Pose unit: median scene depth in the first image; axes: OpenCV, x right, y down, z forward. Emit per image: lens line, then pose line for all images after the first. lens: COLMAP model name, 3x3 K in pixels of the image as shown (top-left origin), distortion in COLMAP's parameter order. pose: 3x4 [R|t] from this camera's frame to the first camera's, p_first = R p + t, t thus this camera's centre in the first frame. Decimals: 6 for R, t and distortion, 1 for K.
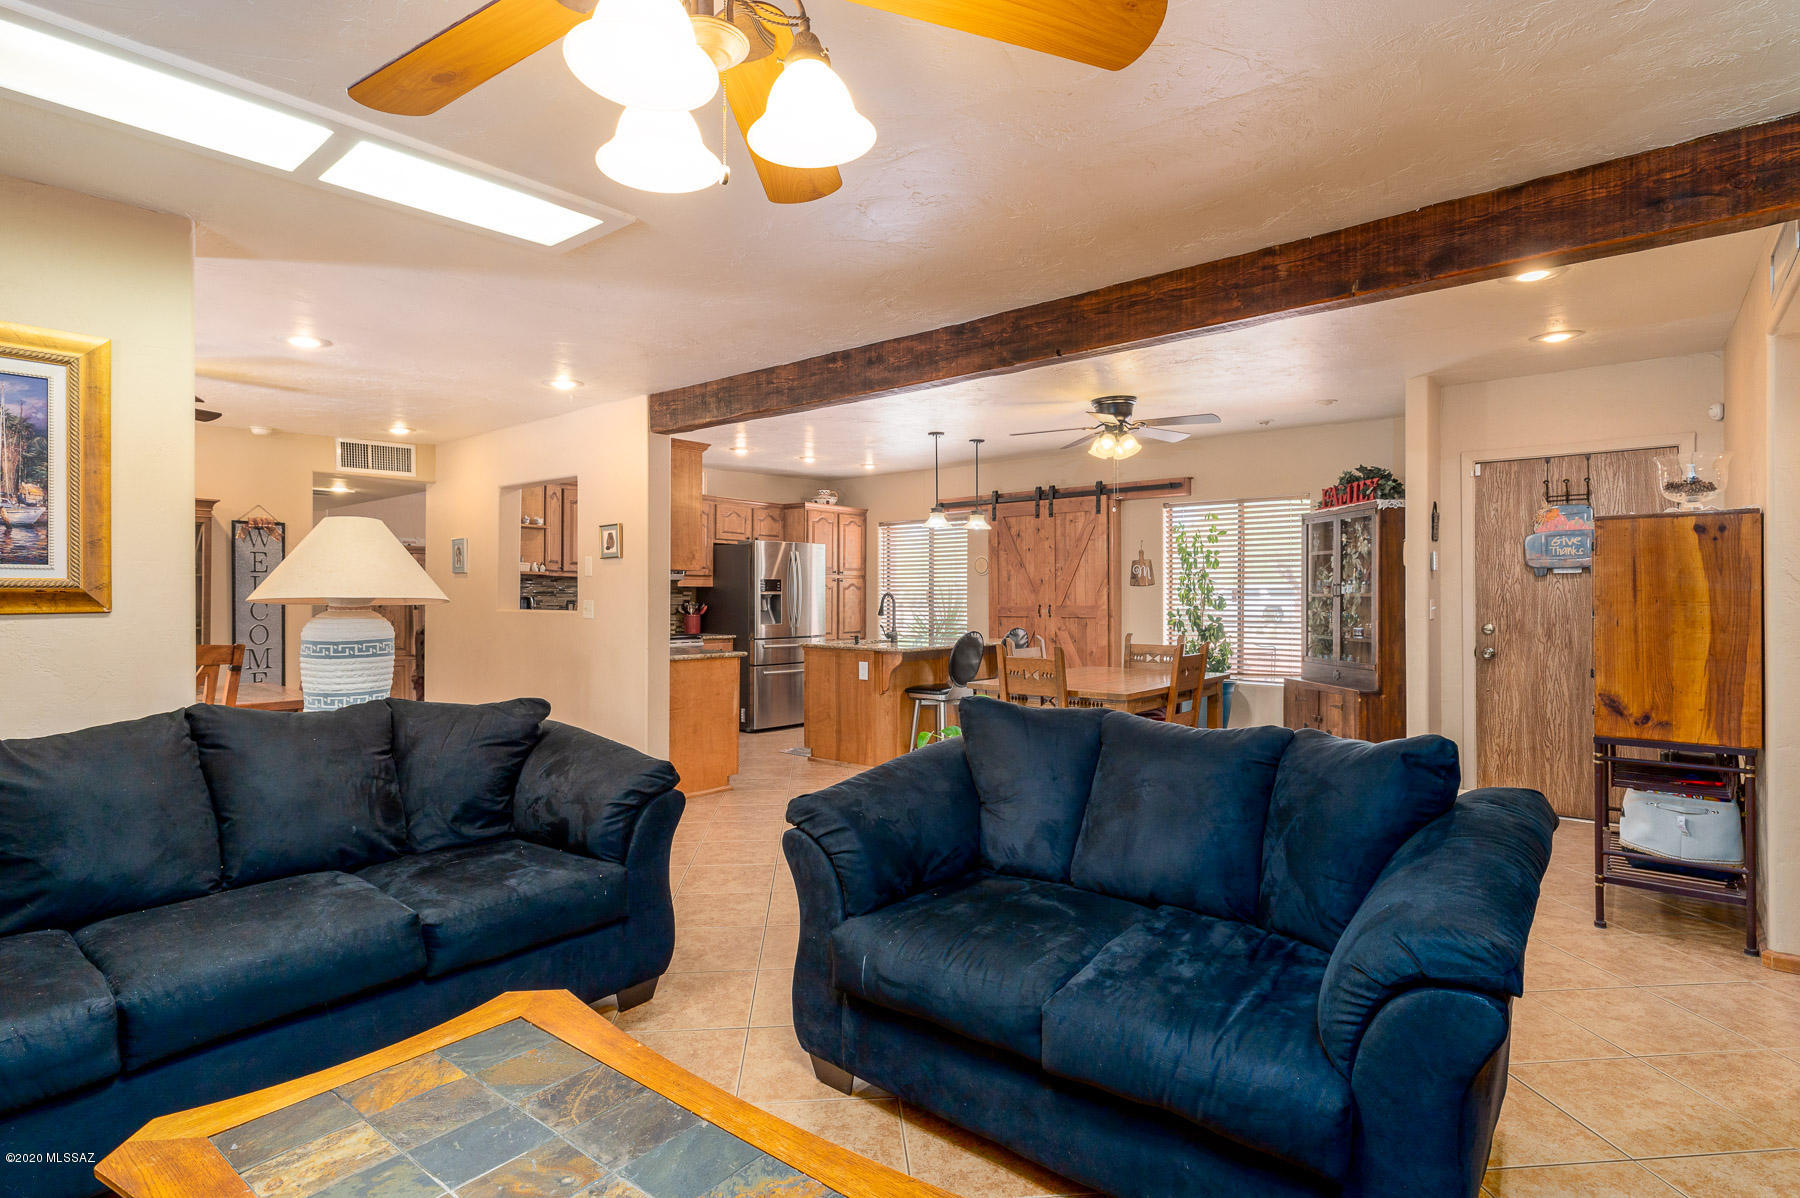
lens RADIAL K [[910.4, 0, 901.1], [0, 910.4, 602.5], [0, 0, 1]] dist [-0.000022, 0.000105]
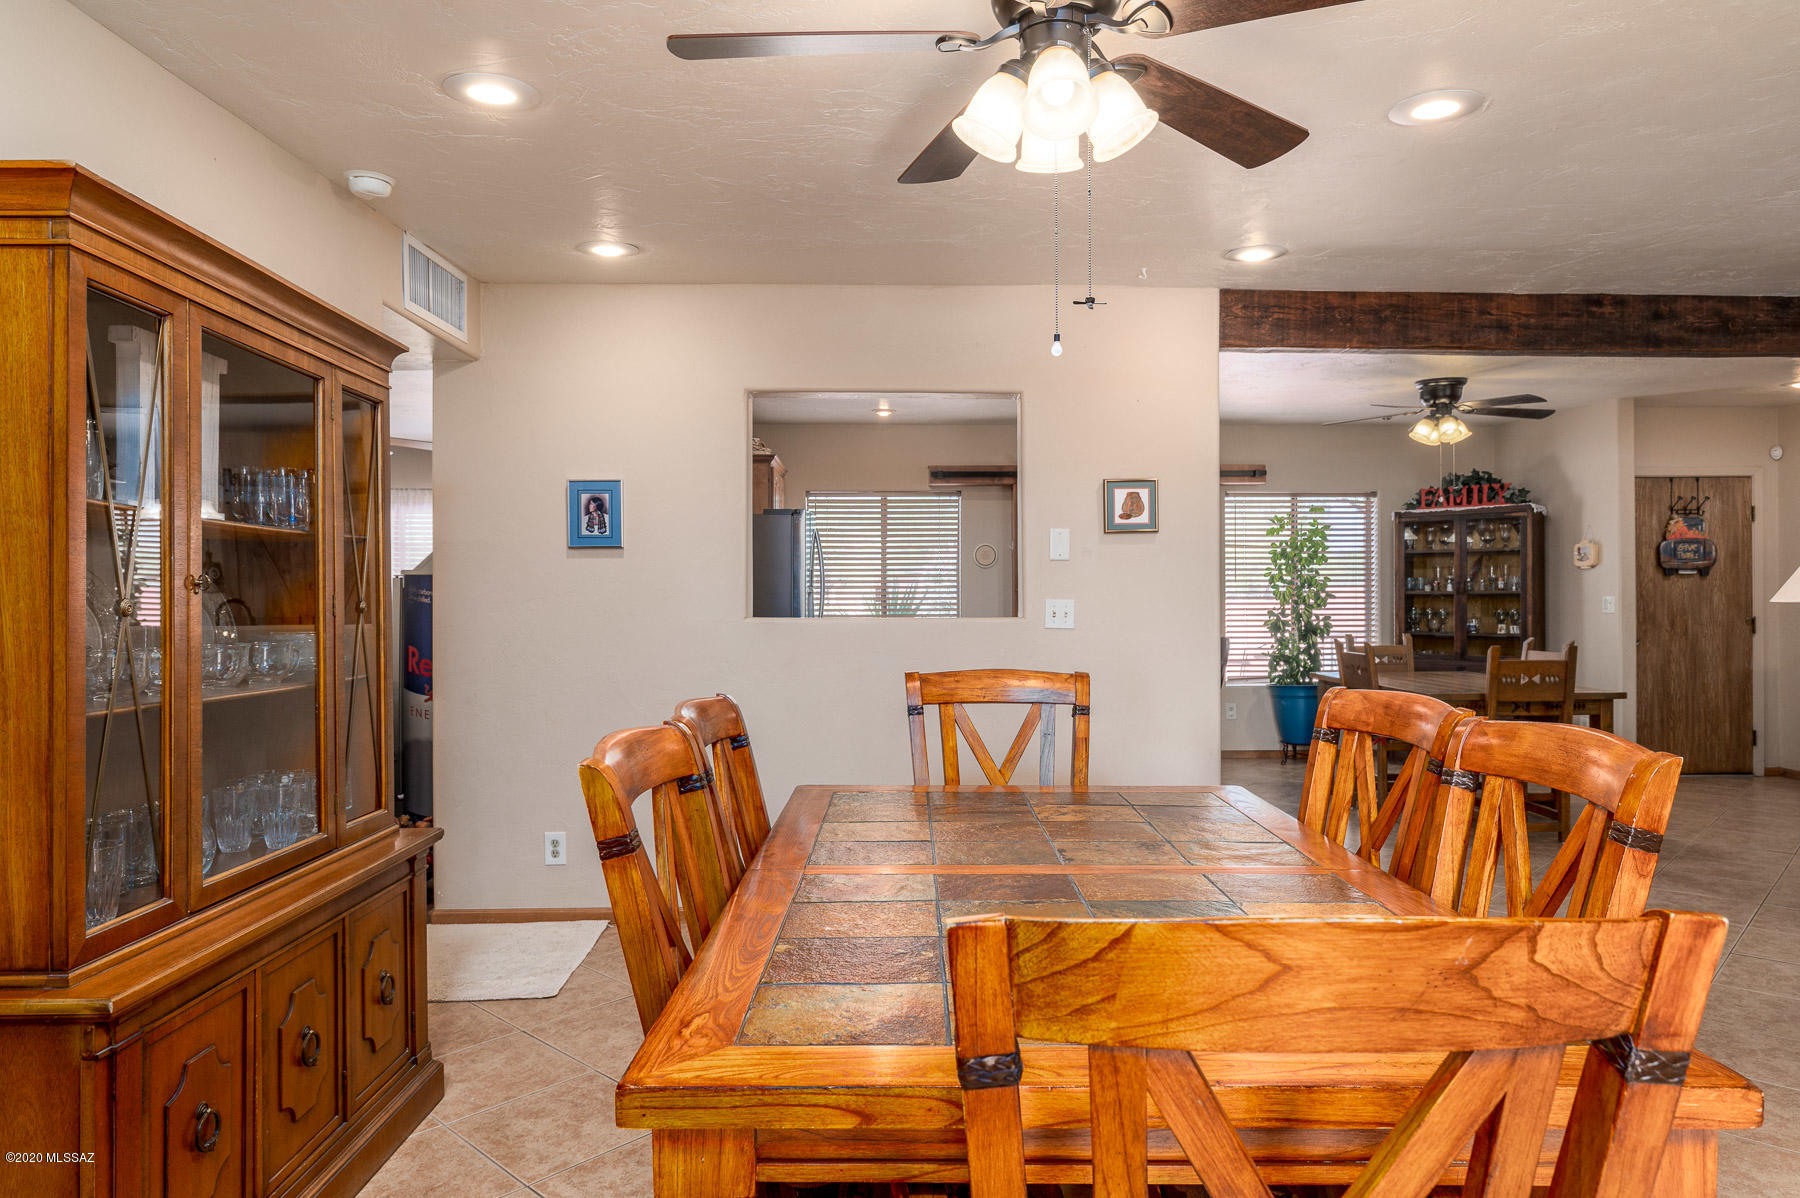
lens RADIAL K [[1126.8, 0, 900.6], [0, 1126.8, 594.6], [0, 0, 1]] dist [-0.000401, -0.000011]
pose [[0.749816, 0.000012, 0.661646, -1.022807], [0.006972, 0.999944, -0.007919, 0.000264], [-0.661609, 0.010551, 0.749774, 0.551323]]
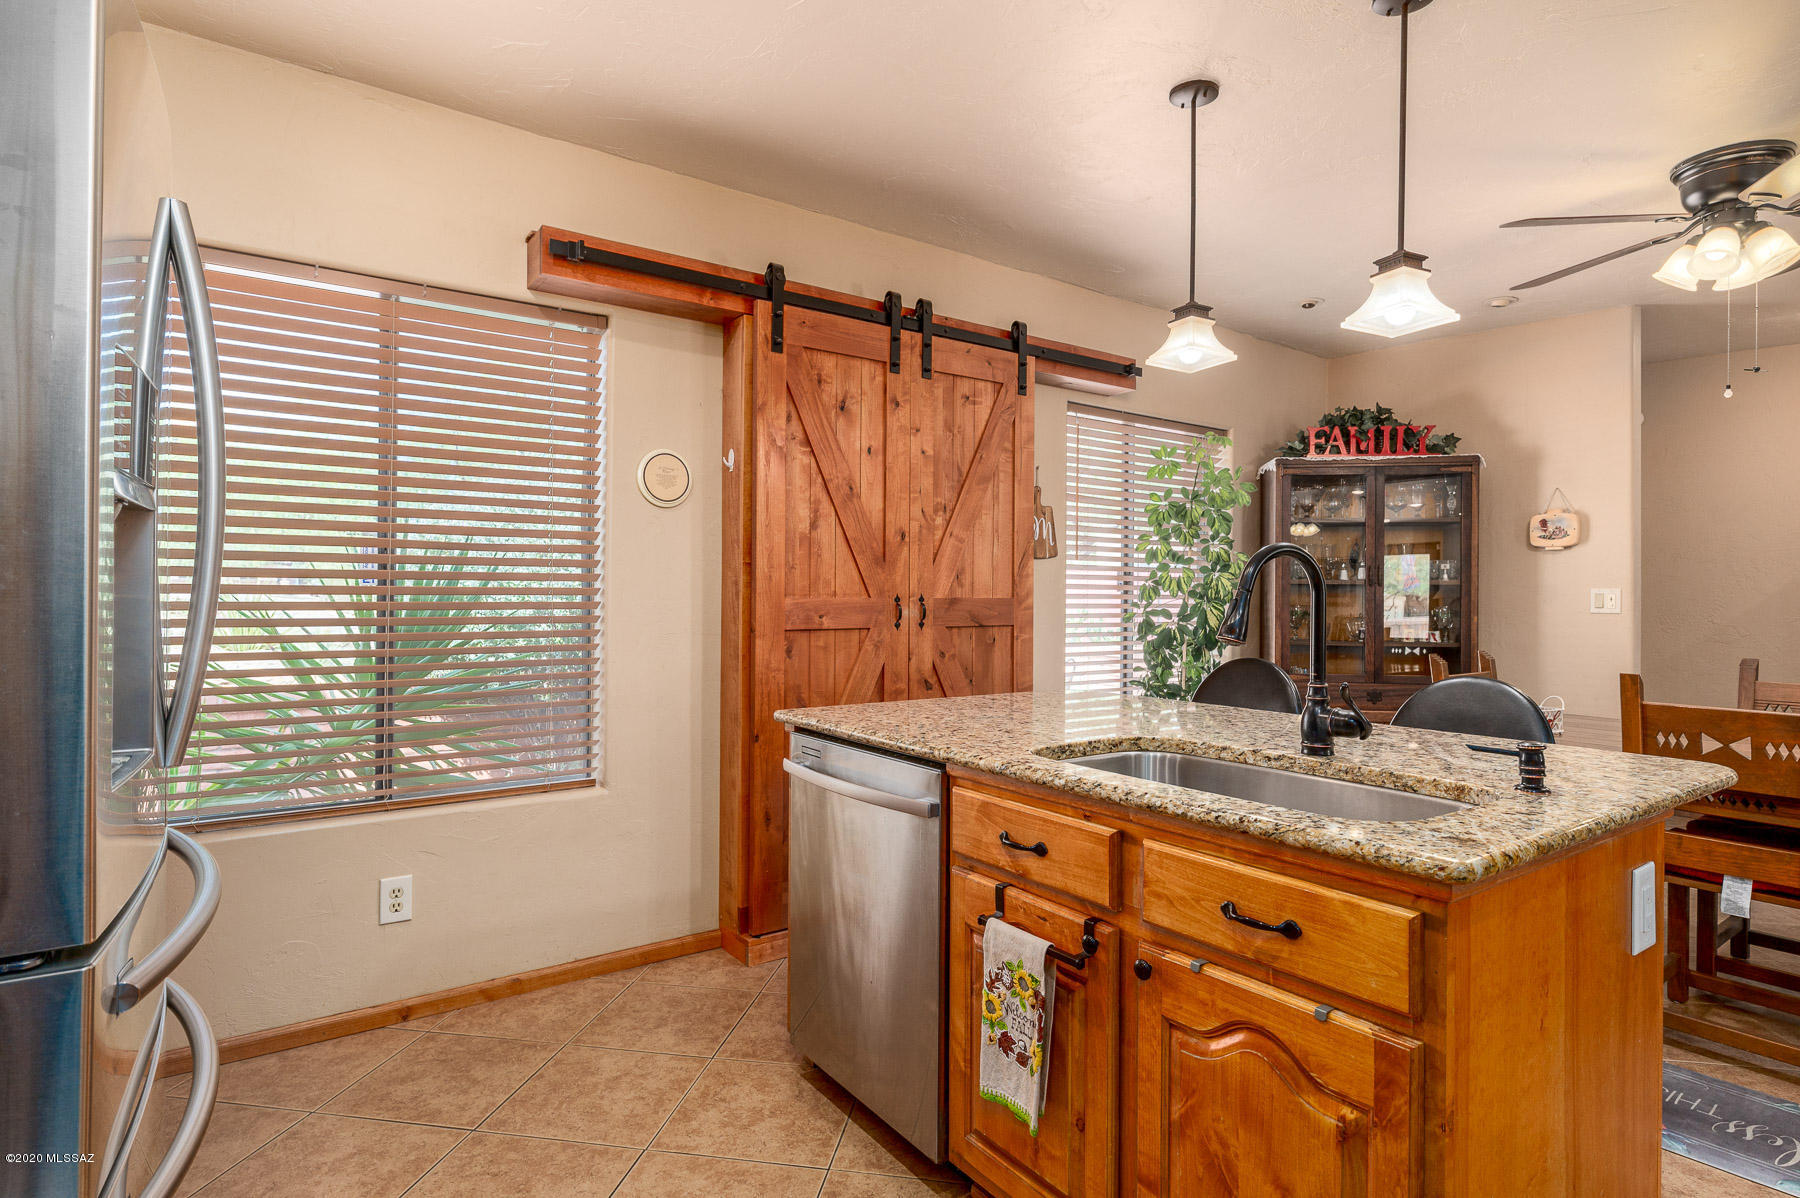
lens RADIAL K [[965.9, 0, 908.1], [0, 965.9, 596.6], [0, 0, 1]] dist [0.002507, -0.000089]
pose [[0.243668, 0.005642, 0.969842, -0.387334], [0.001732, 0.999979, -0.006253, 0.008019], [-0.969857, 0.003204, 0.243653, 1.403424]]
